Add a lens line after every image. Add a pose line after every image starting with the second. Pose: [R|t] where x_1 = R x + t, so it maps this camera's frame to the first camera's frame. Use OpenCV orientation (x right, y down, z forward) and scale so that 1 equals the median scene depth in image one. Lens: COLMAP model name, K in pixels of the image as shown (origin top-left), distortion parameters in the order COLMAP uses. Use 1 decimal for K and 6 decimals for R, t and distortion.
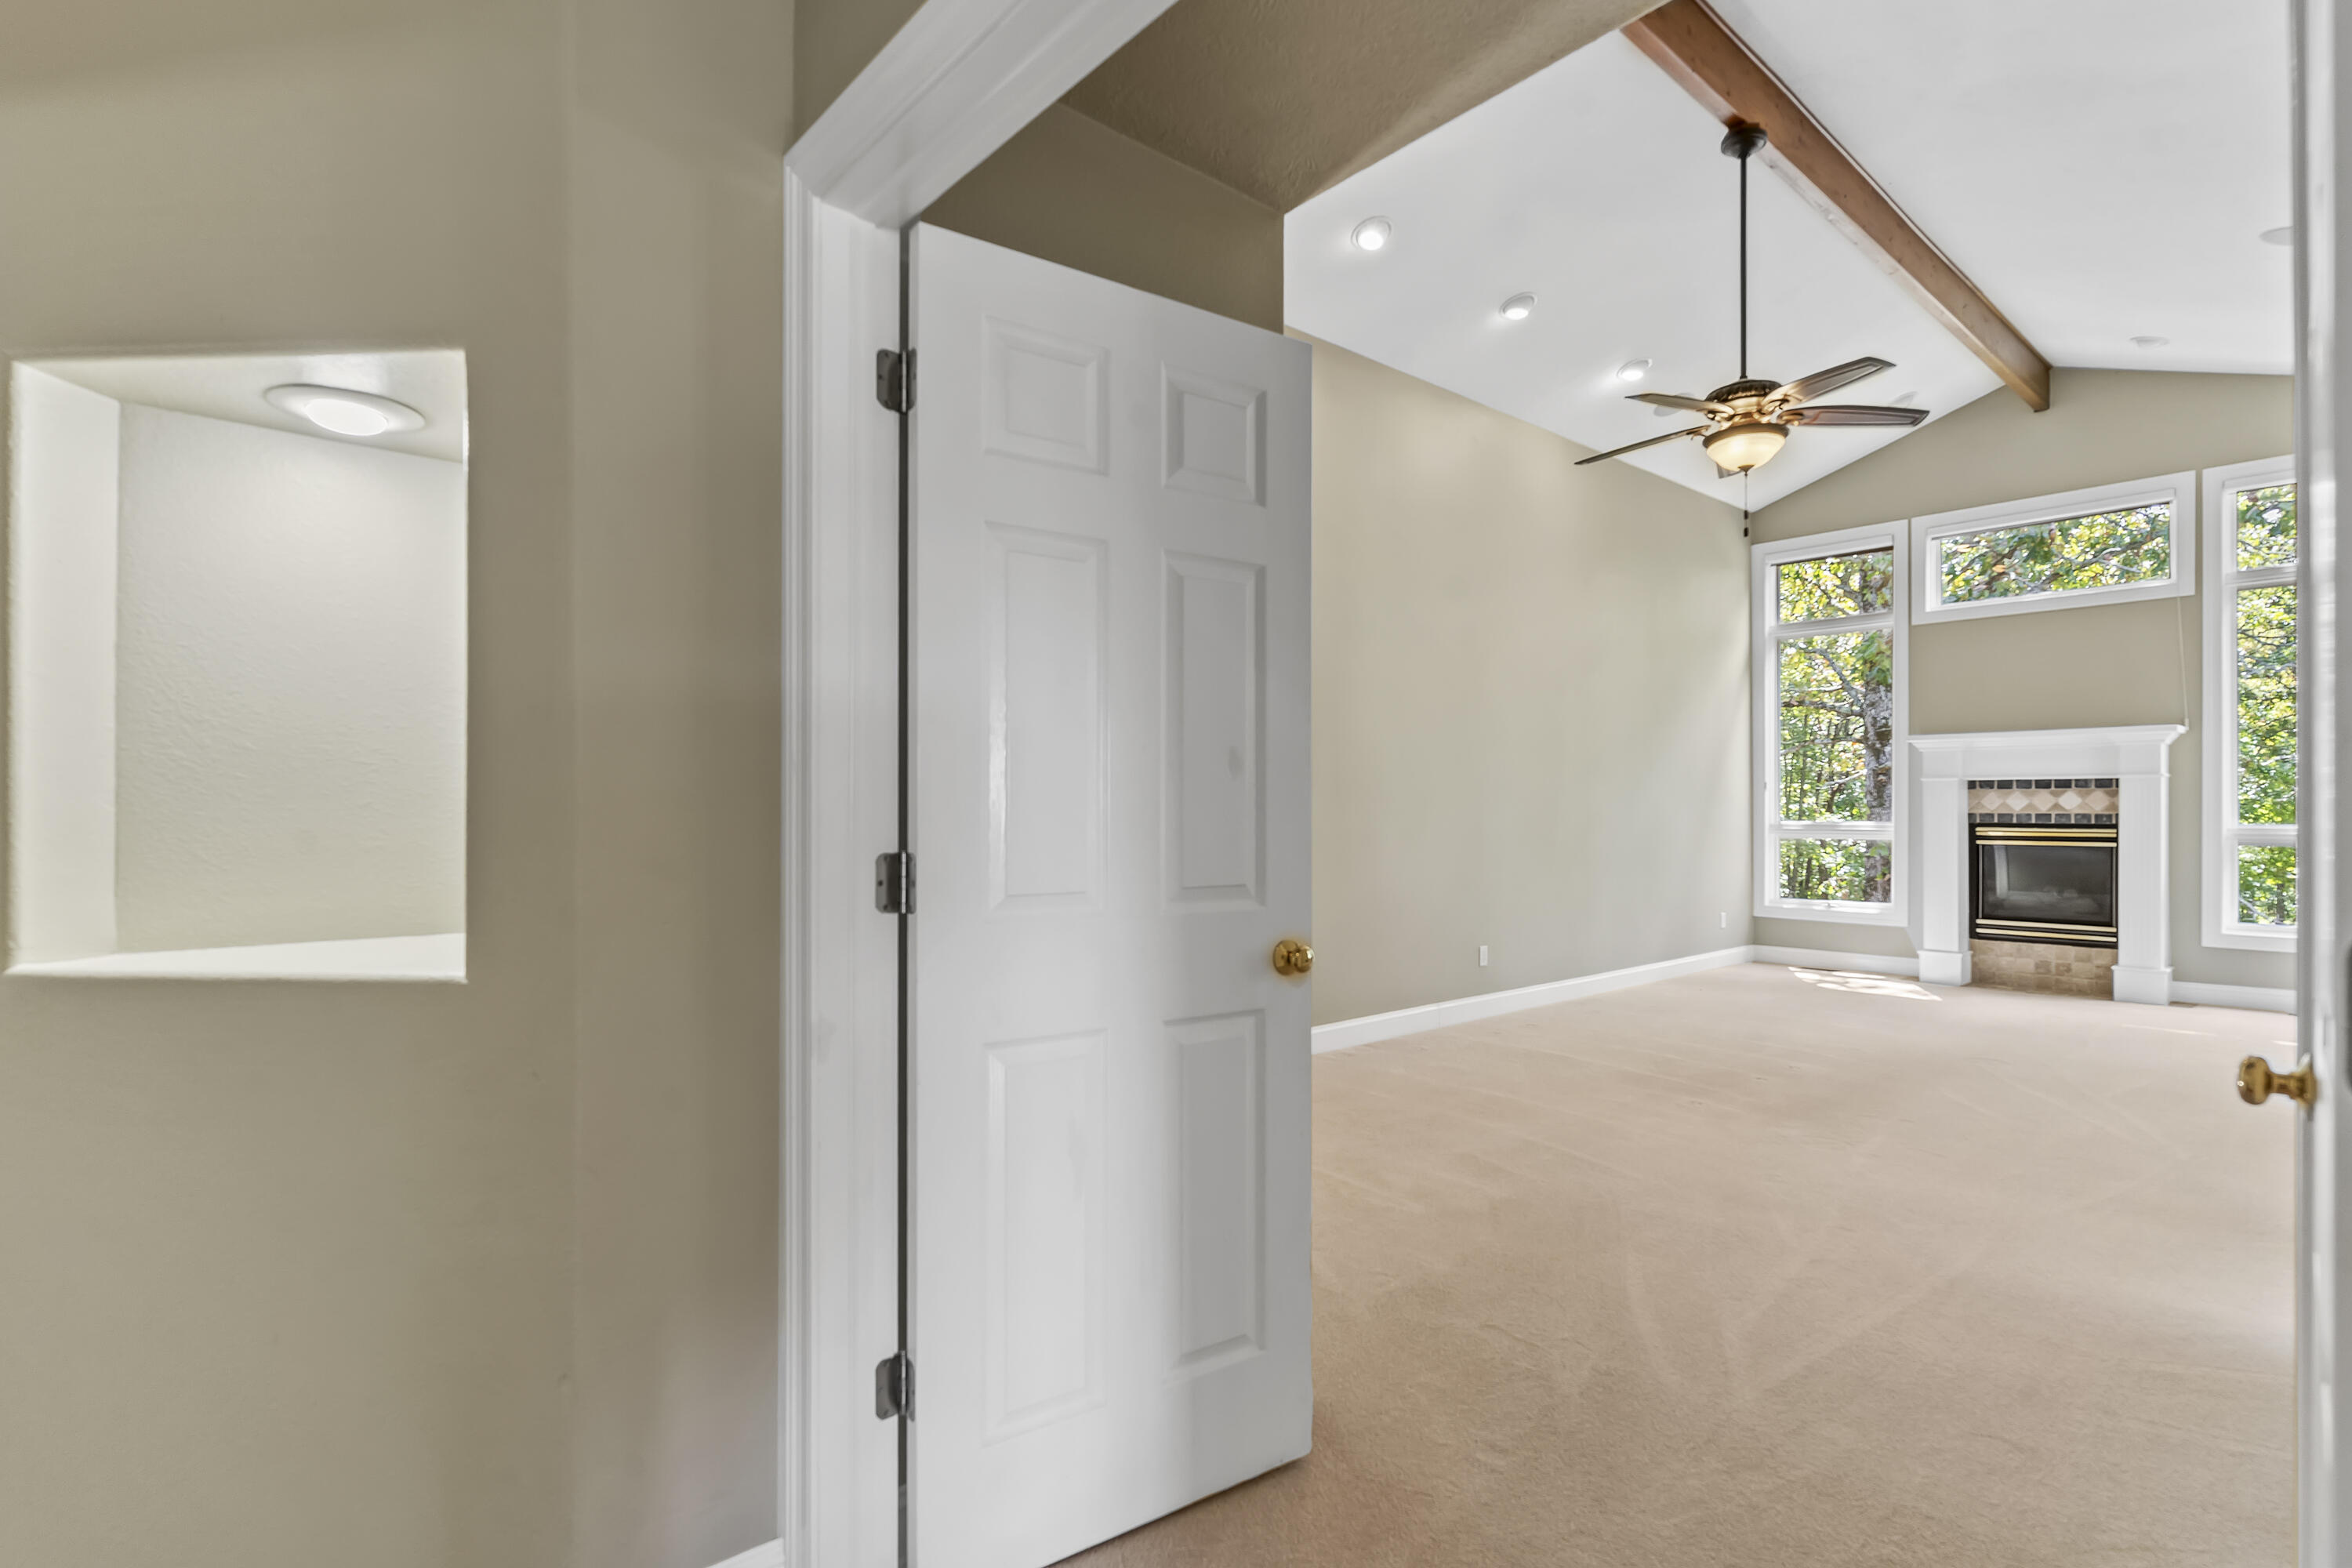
lens RADIAL K [[1127.6, 0, 1179.8], [0, 1127.6, 799.4], [0, 0, 1]] dist [0.001162, -0.000744]
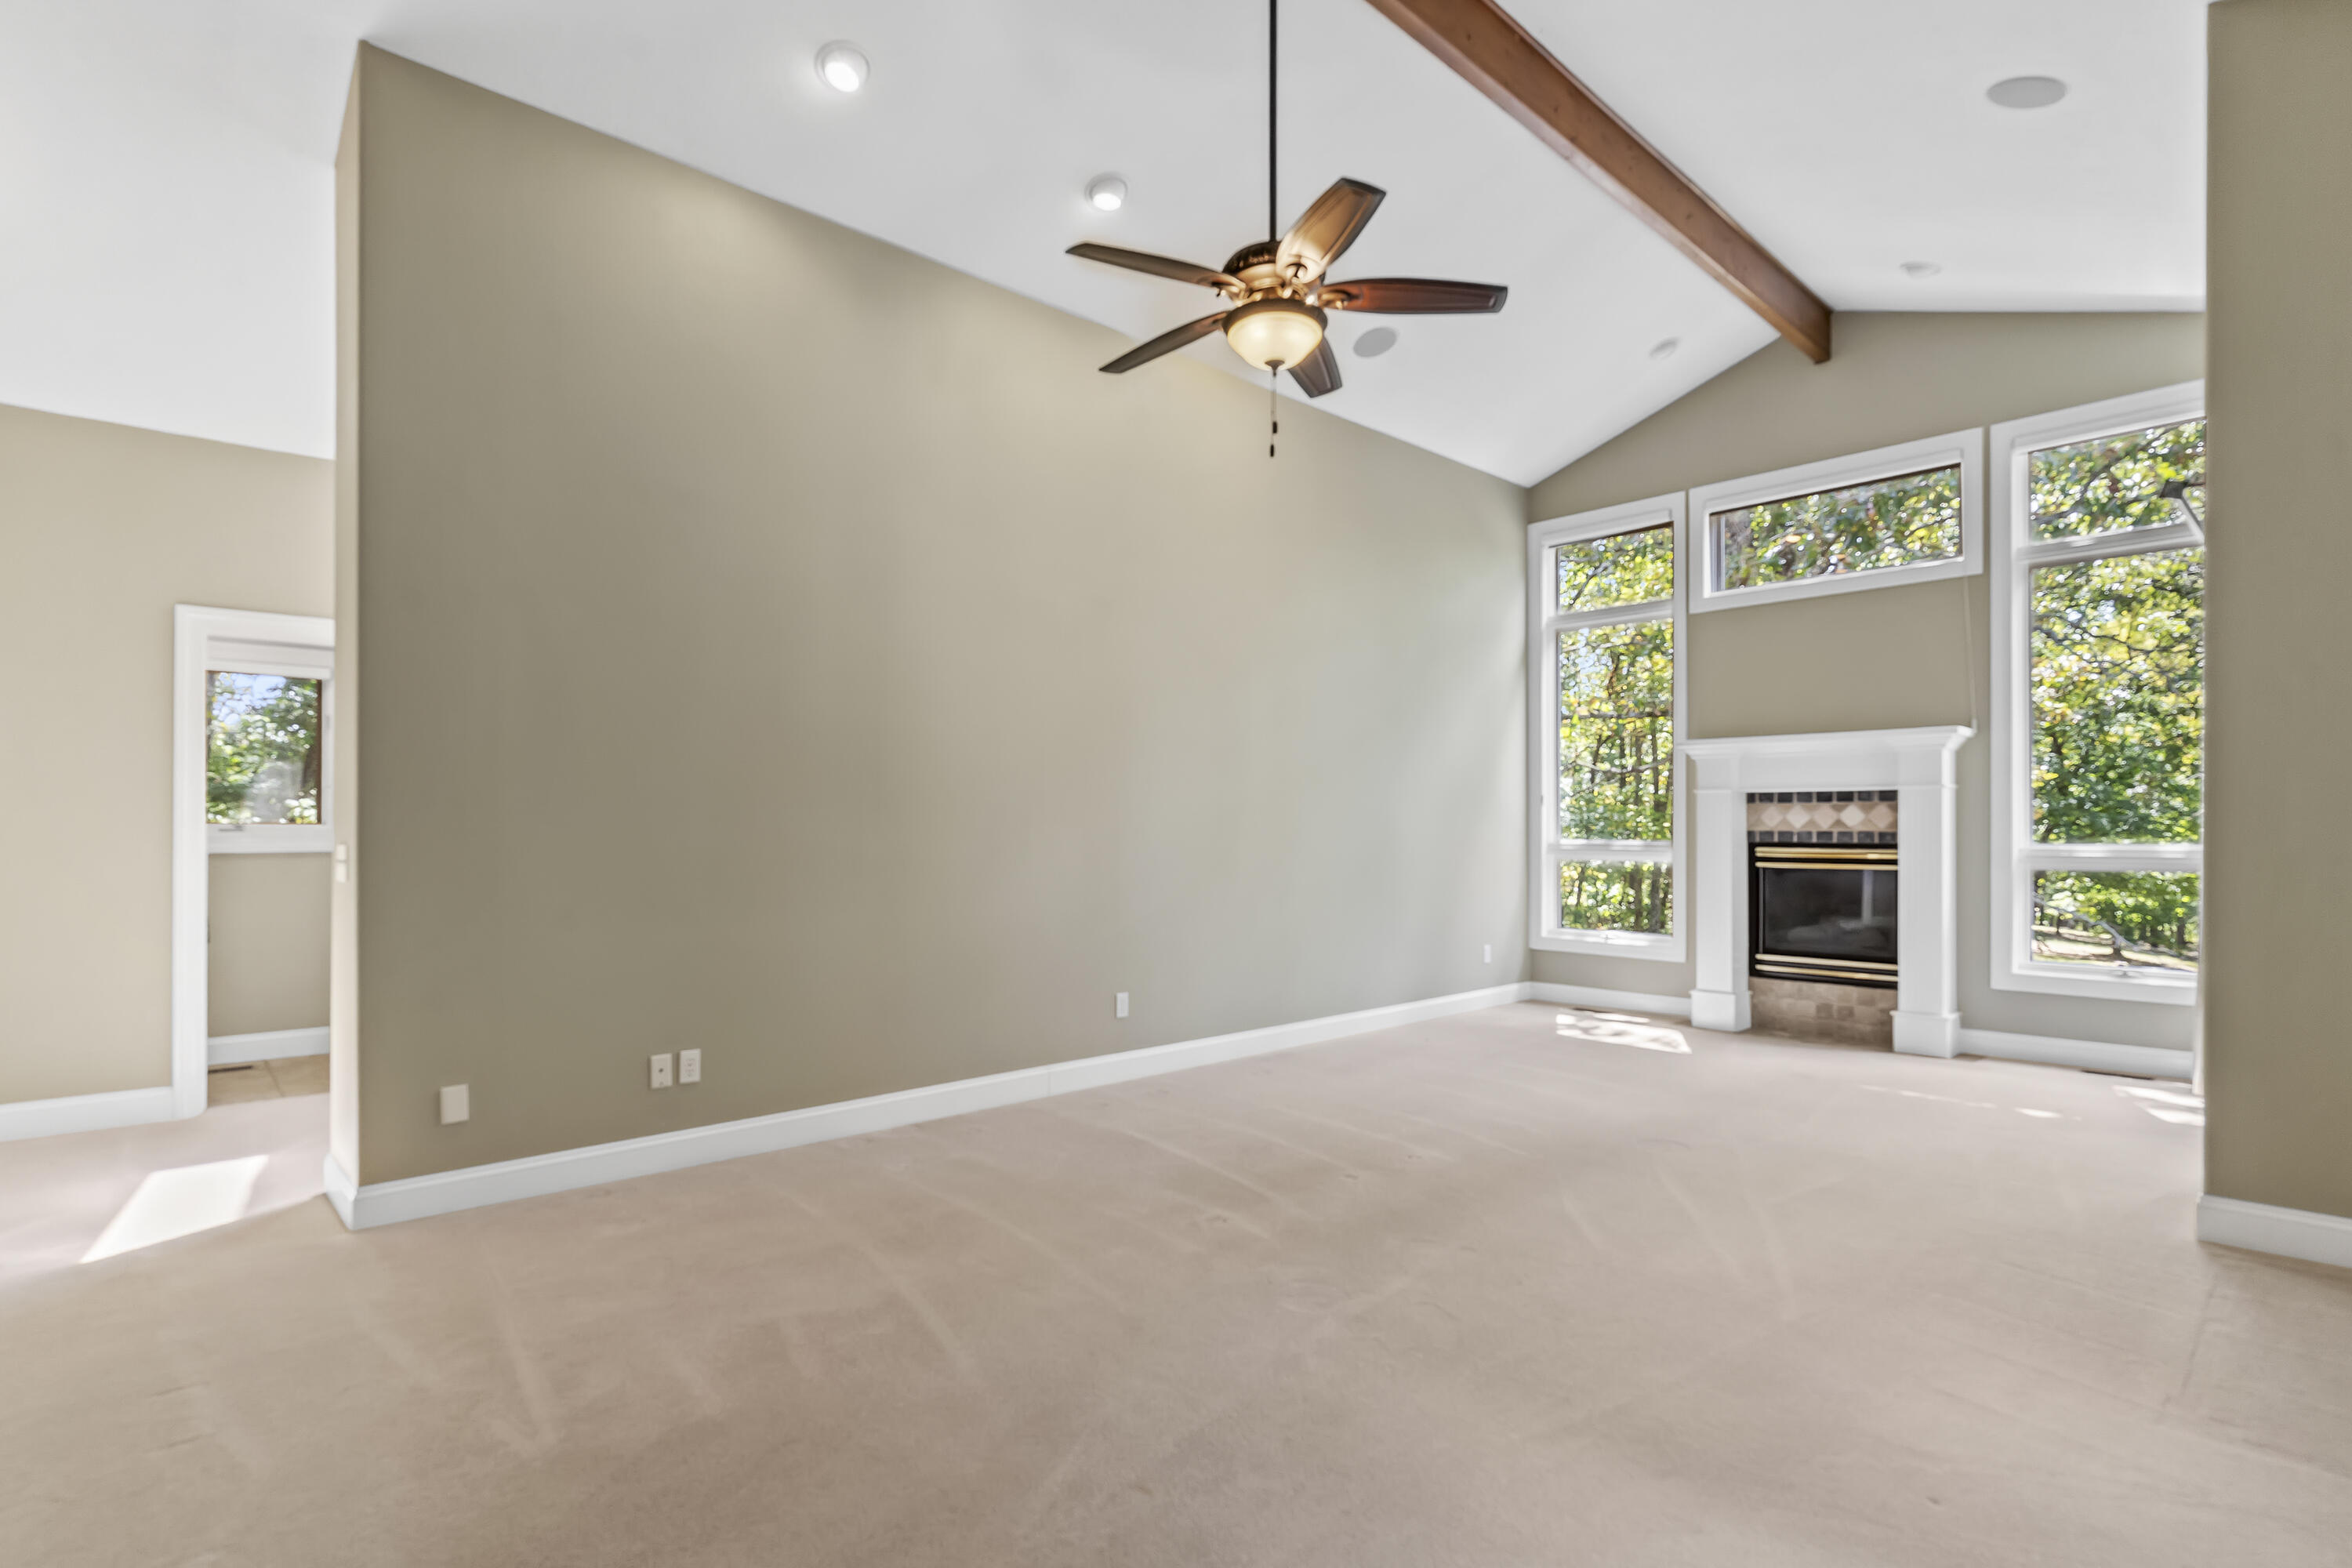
lens RADIAL K [[1144.8, 0, 1177.1], [0, 1144.8, 812.3], [0, 0, 1]] dist [0.002591, 0.000582]
pose [[0.999326, 0.001745, 0.036659, 0.239533], [-0.001586, 0.999989, -0.004355, 0.002532], [-0.036666, 0.004294, 0.999318, 0.146627]]
